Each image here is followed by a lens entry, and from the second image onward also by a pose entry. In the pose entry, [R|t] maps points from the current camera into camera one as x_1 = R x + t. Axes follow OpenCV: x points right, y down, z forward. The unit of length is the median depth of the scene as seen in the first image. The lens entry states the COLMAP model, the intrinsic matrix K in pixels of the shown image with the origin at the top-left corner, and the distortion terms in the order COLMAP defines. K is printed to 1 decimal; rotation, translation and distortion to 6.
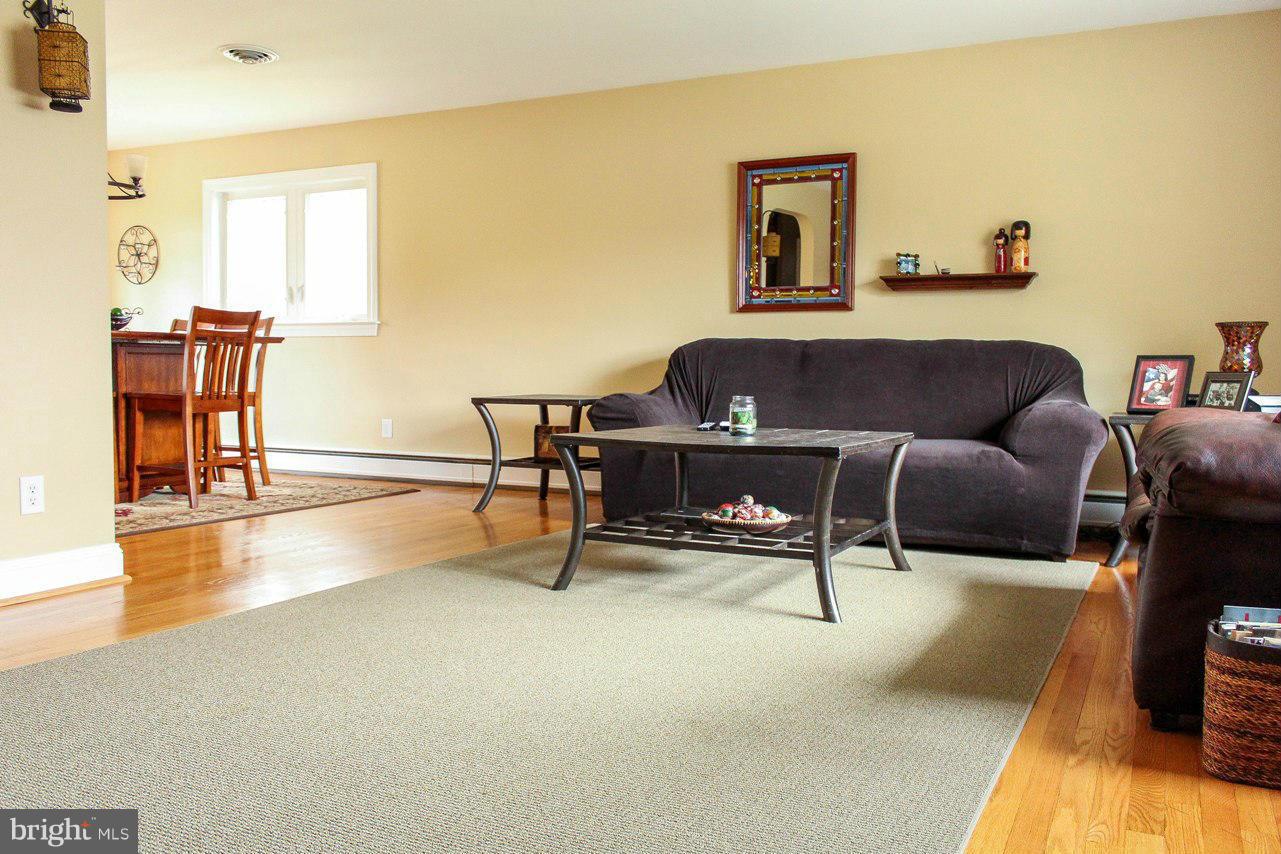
lens RADIAL K [[1065.1, 0, 640.5], [0, 1065.1, 427.0], [0, 0, 1]] dist [0.005884, 0.005973]
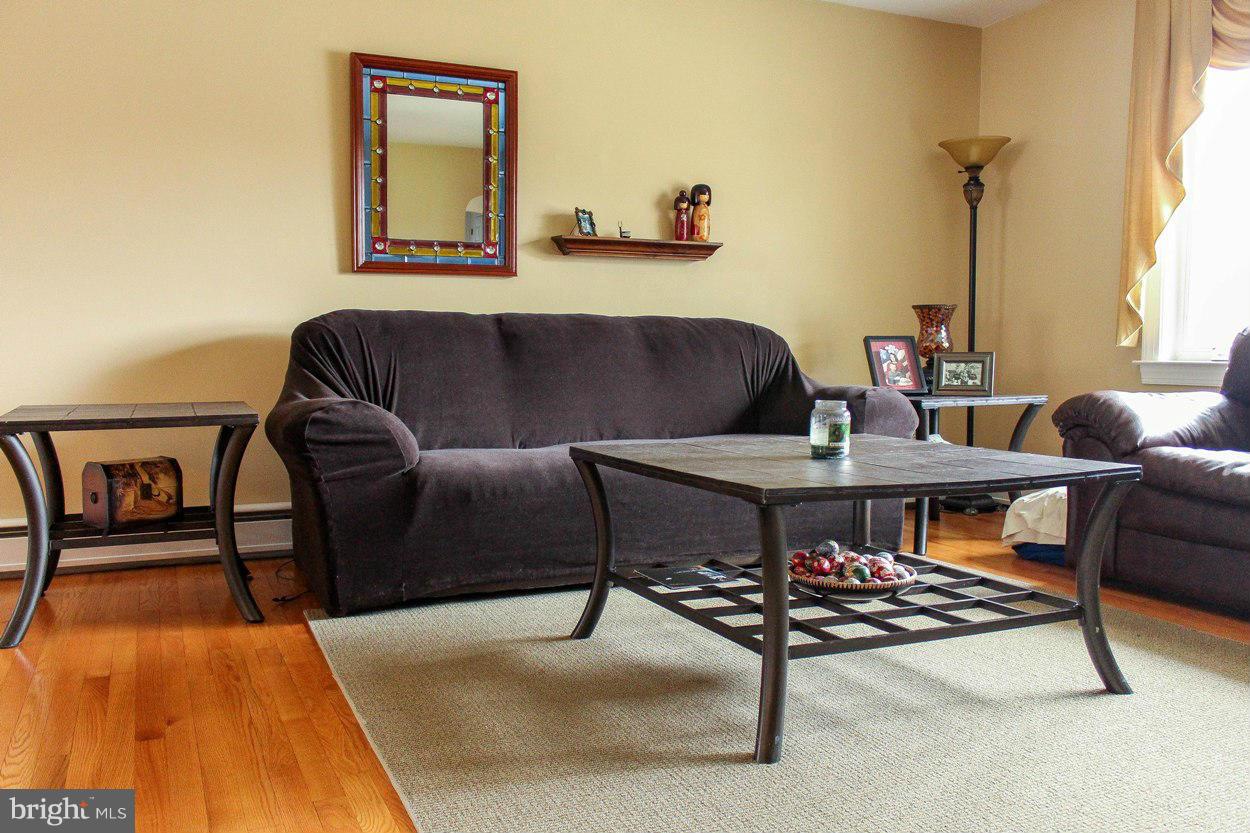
lens RADIAL K [[1069.0, 0, 625.0], [0, 1069.0, 416.5], [0, 0, 1]] dist [0.009815, 0.012044]
pose [[0.625153, -0.062996, 0.777956, -0.364311], [0.048087, 0.997953, 0.042168, -0.037159], [-0.779019, 0.011048, 0.626903, 0.453844]]
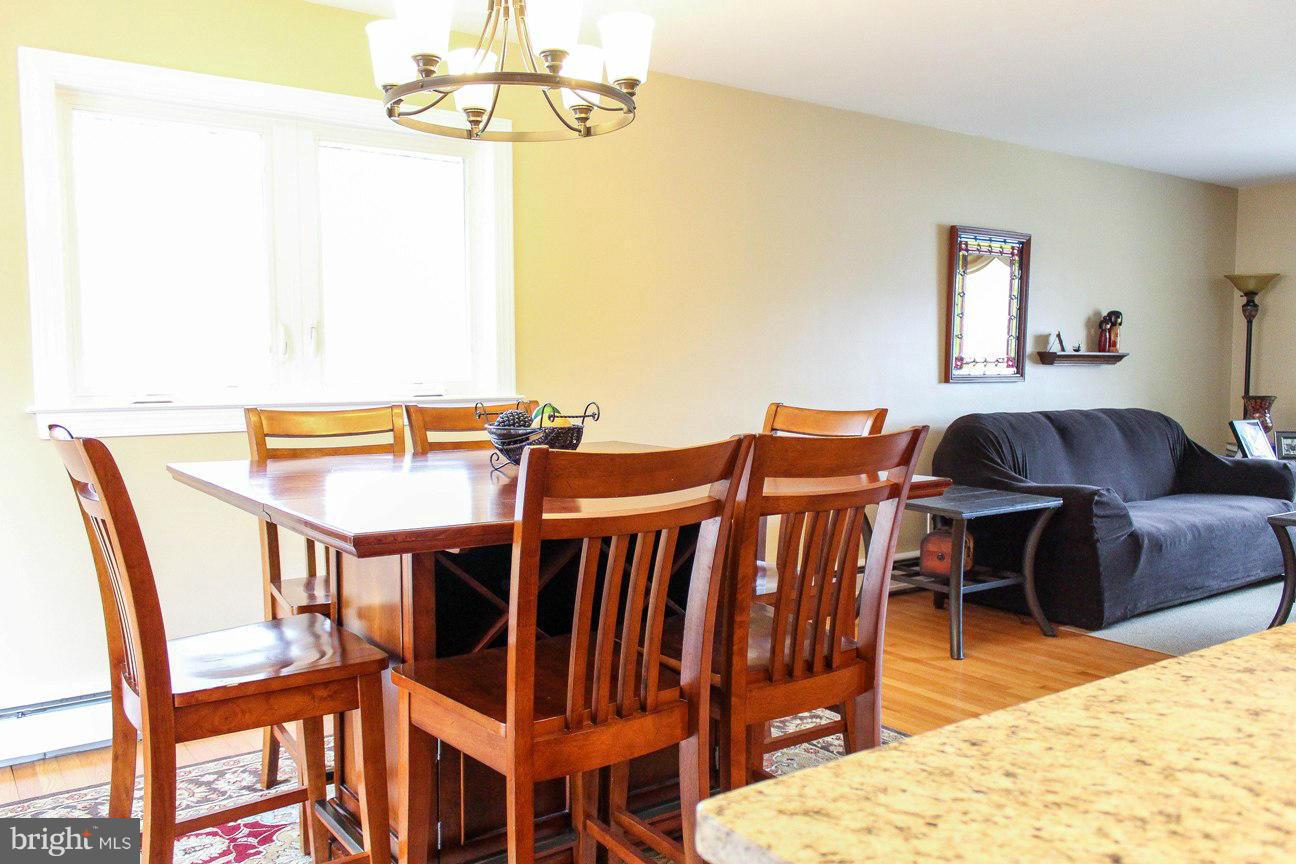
lens RADIAL K [[1077.5, 0, 648.0], [0, 1077.5, 432.0], [0, 0, 1]] dist [0.005884, 0.005973]
pose [[0.458526, -0.066094, 0.886220, -0.933058], [0.051976, 0.997518, 0.047502, -0.130194], [-0.887159, 0.024282, 0.460824, 0.841039]]
